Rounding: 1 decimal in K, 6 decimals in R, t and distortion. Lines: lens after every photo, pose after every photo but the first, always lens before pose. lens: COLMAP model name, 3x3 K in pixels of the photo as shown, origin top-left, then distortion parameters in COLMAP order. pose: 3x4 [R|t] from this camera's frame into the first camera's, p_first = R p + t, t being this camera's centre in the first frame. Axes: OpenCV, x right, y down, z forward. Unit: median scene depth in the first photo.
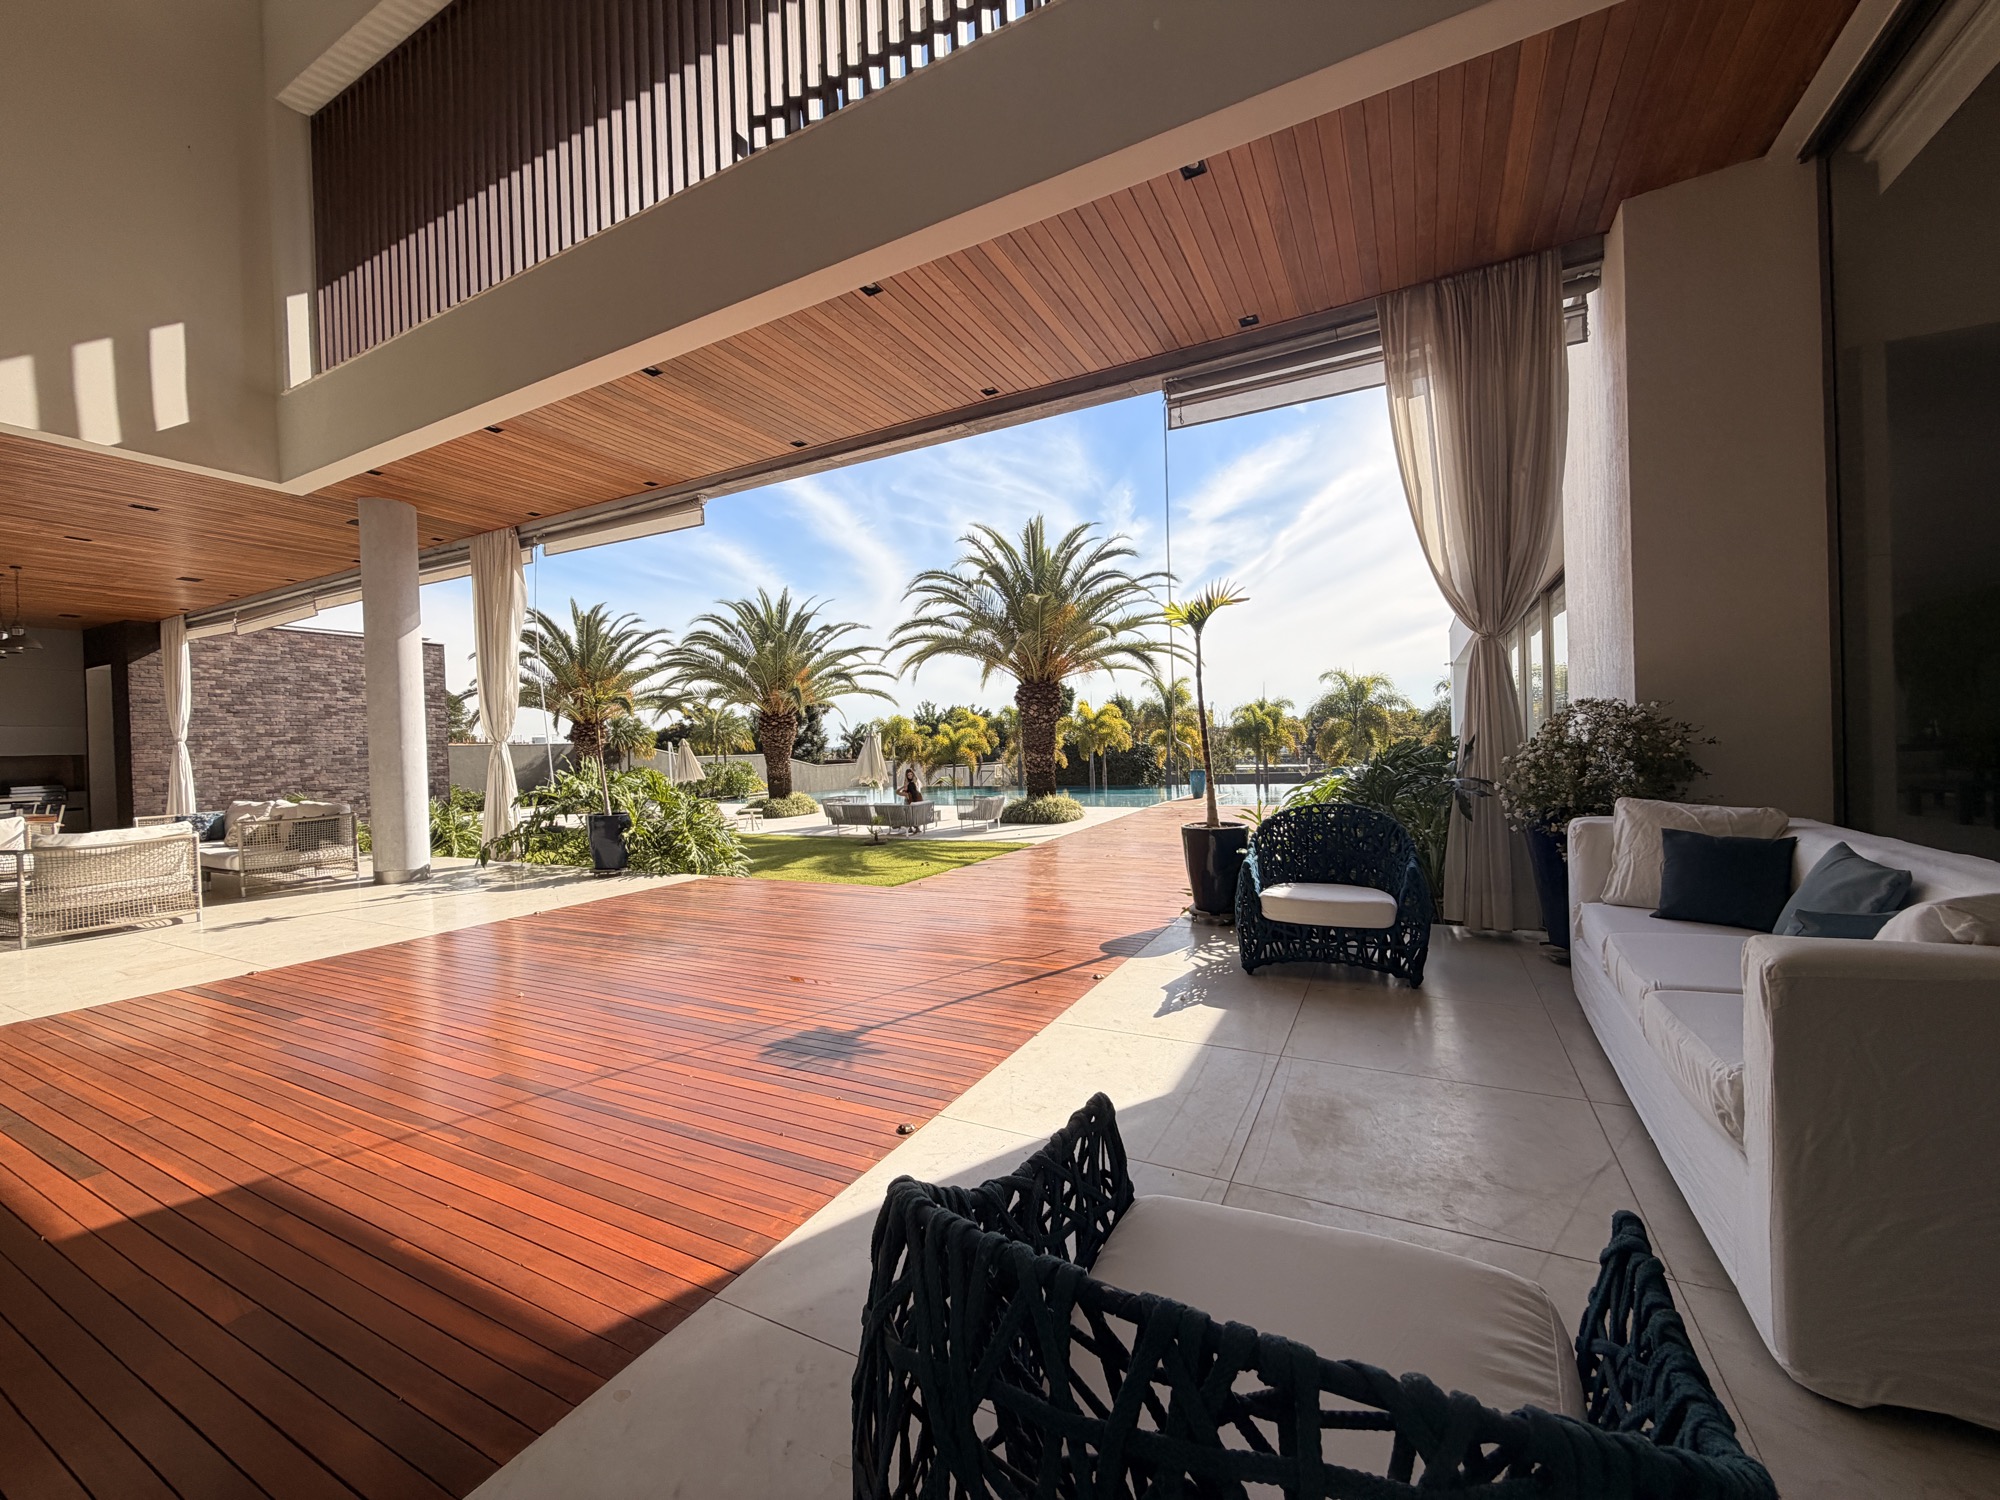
lens RADIAL K [[812.8, 0, 974.5], [0, 812.8, 744.5], [0, 0, 1]] dist [-0.000834, 0.000030]
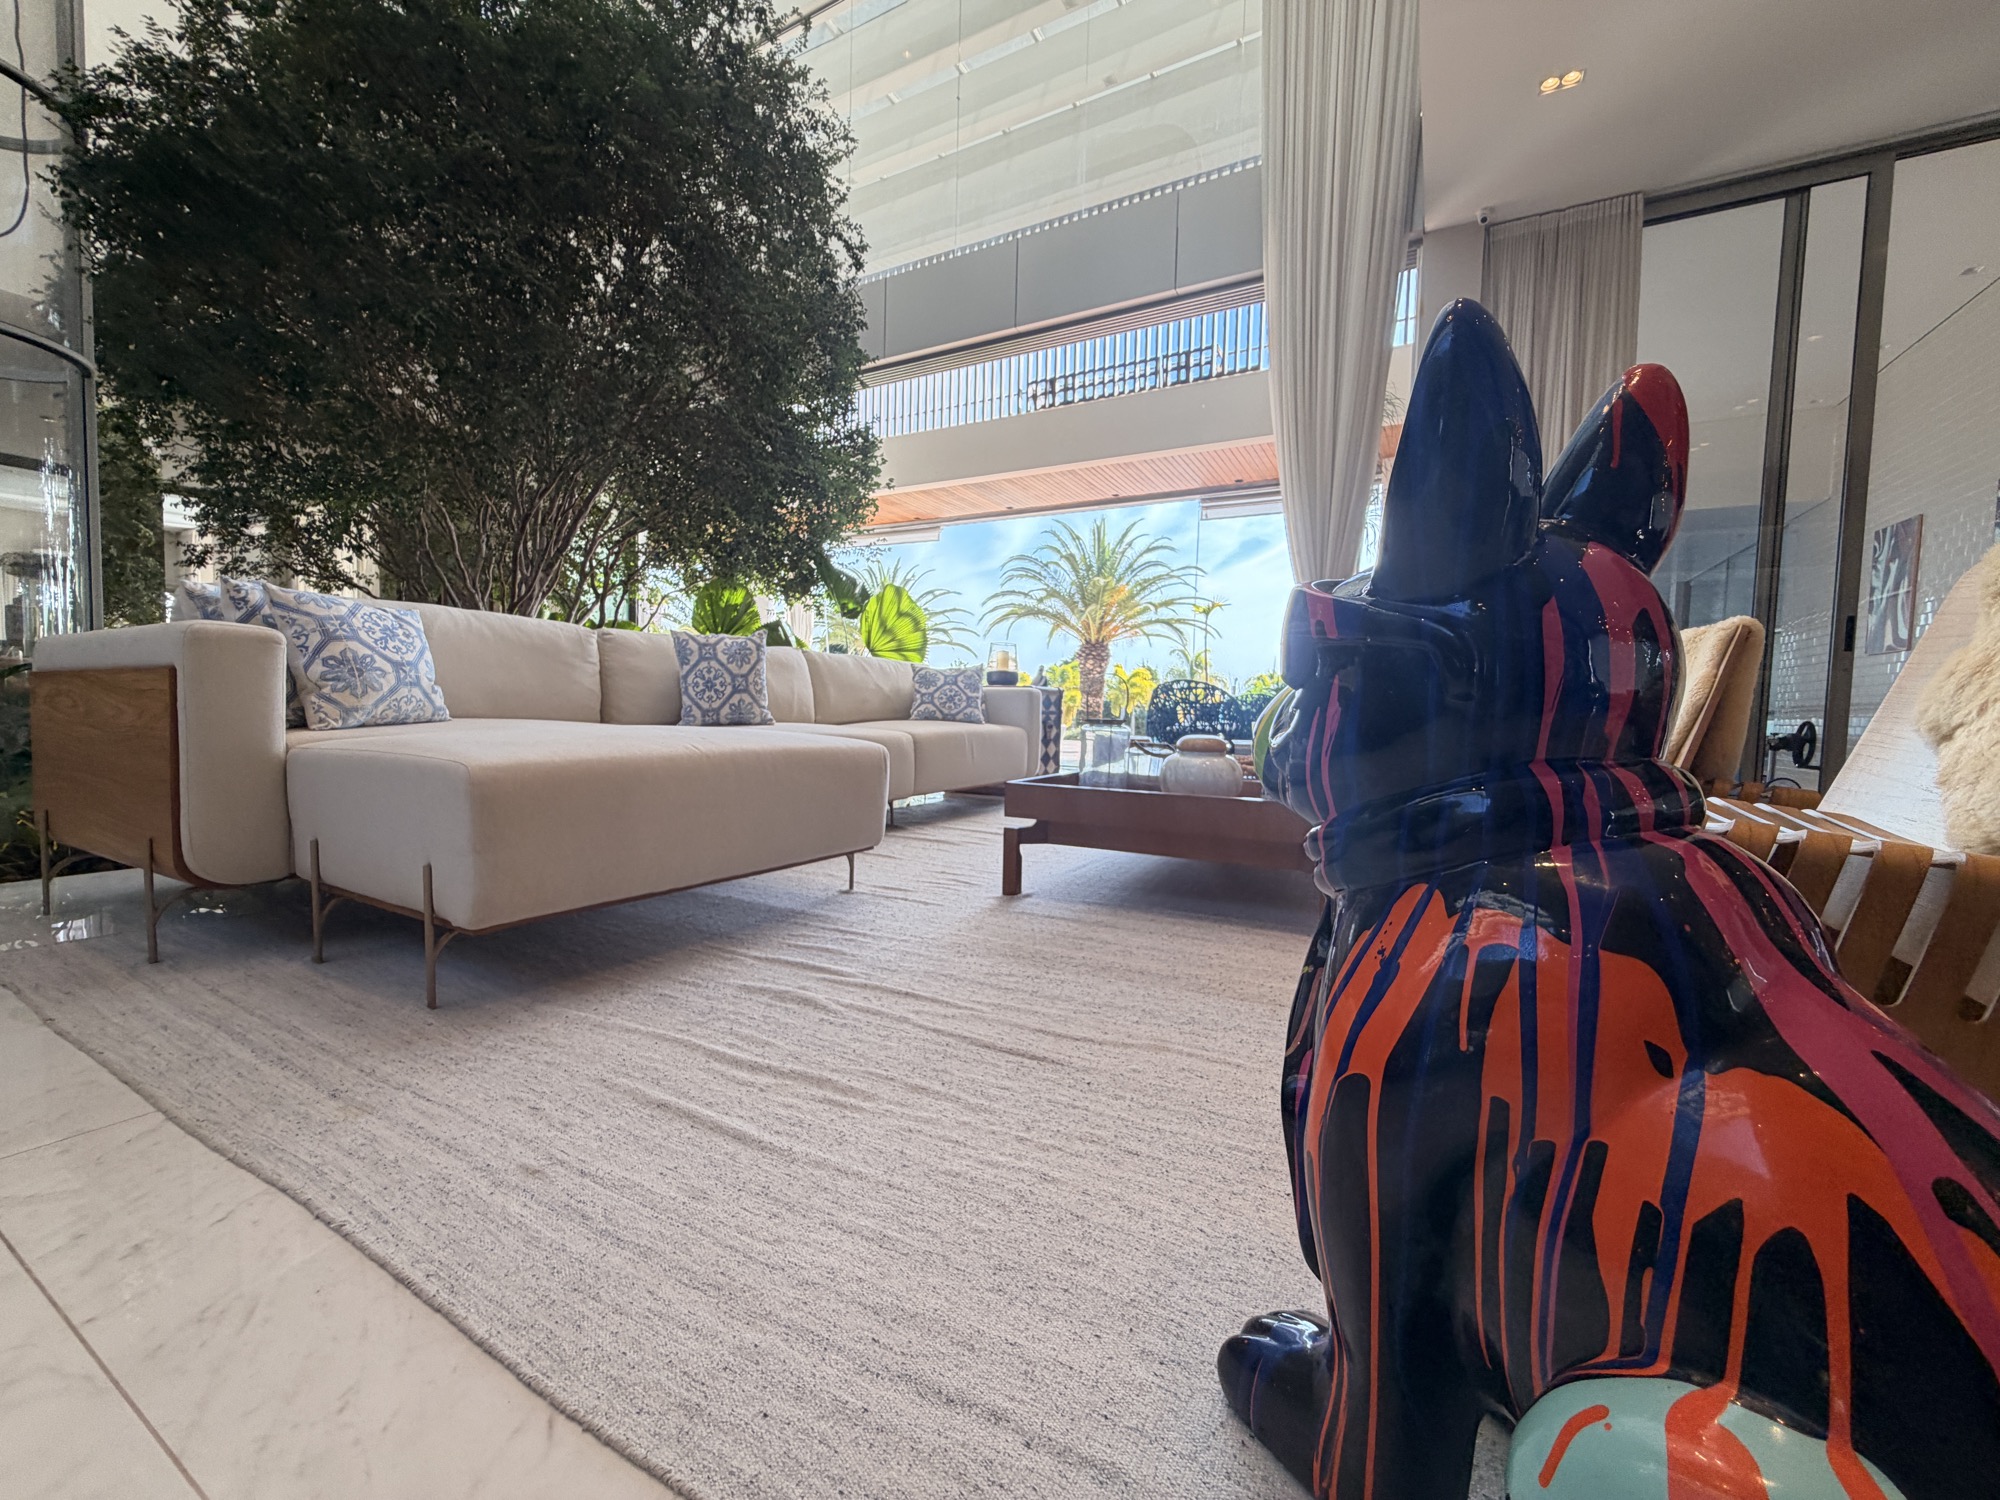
lens RADIAL K [[792.5, 0, 991.5], [0, 792.5, 752.6], [0, 0, 1]] dist [-0.001258, 0.000225]
pose [[0.998338, 0.057462, -0.004452, -0.073810], [-0.057092, 0.996559, 0.060091, 0.034321], [0.007890, -0.059737, 0.998183, -0.310822]]
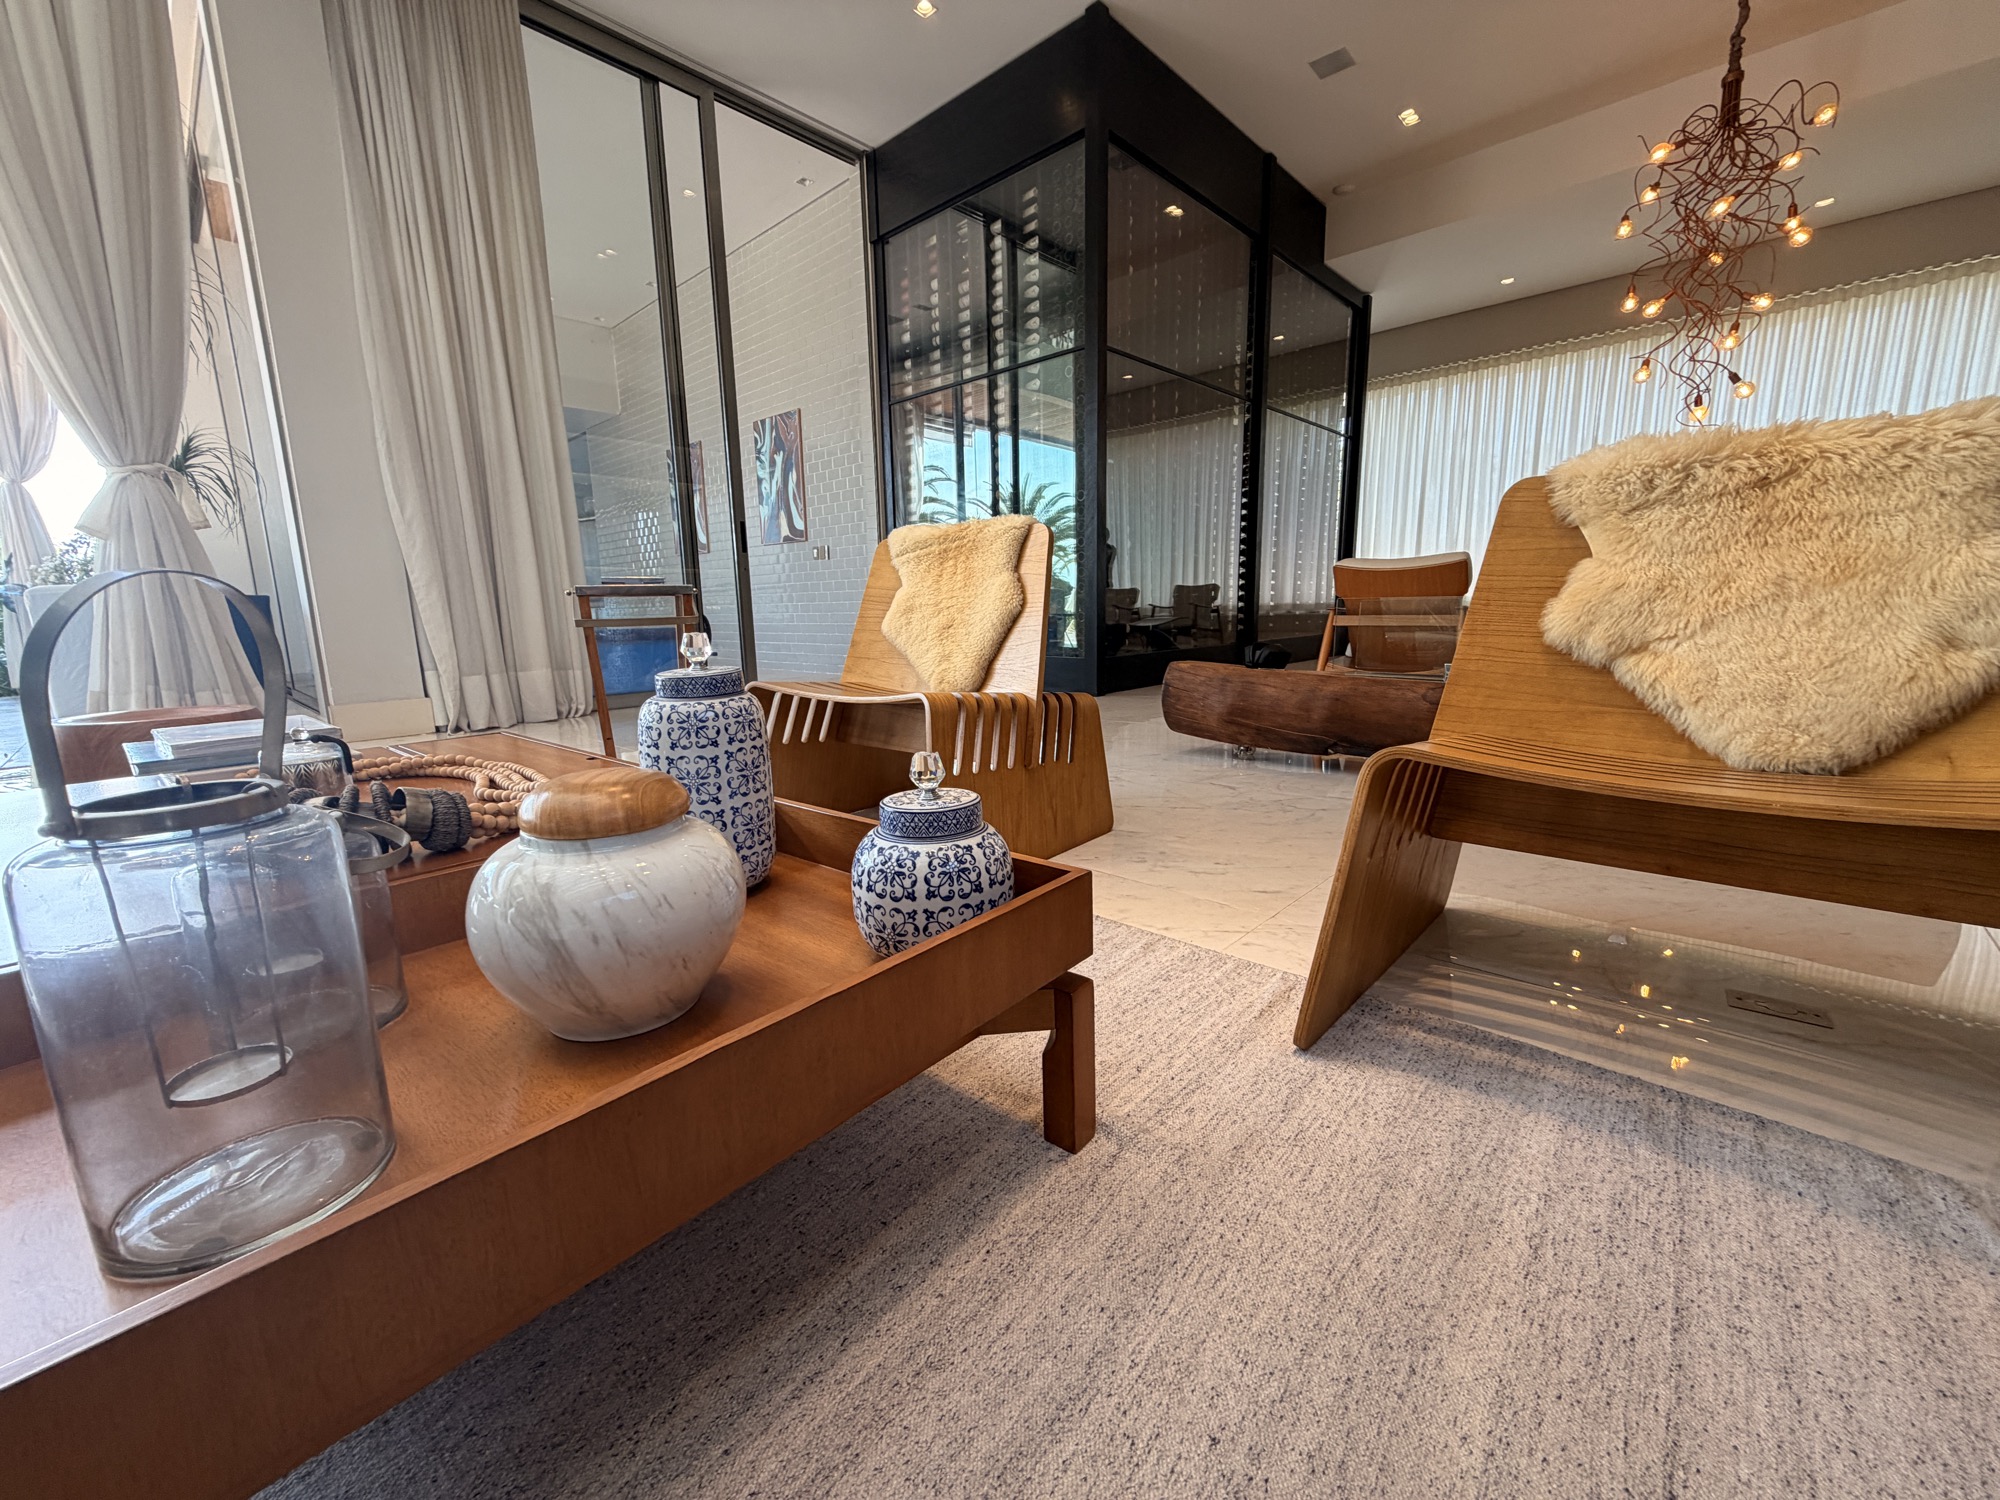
lens RADIAL K [[792.5, 0, 991.5], [0, 792.5, 752.6], [0, 0, 1]] dist [-0.001258, 0.000225]
pose [[0.257001, -0.150604, 0.954604, -0.073677], [0.010575, 0.988162, 0.153052, 0.031777], [-0.966353, -0.029240, 0.255552, -0.235542]]
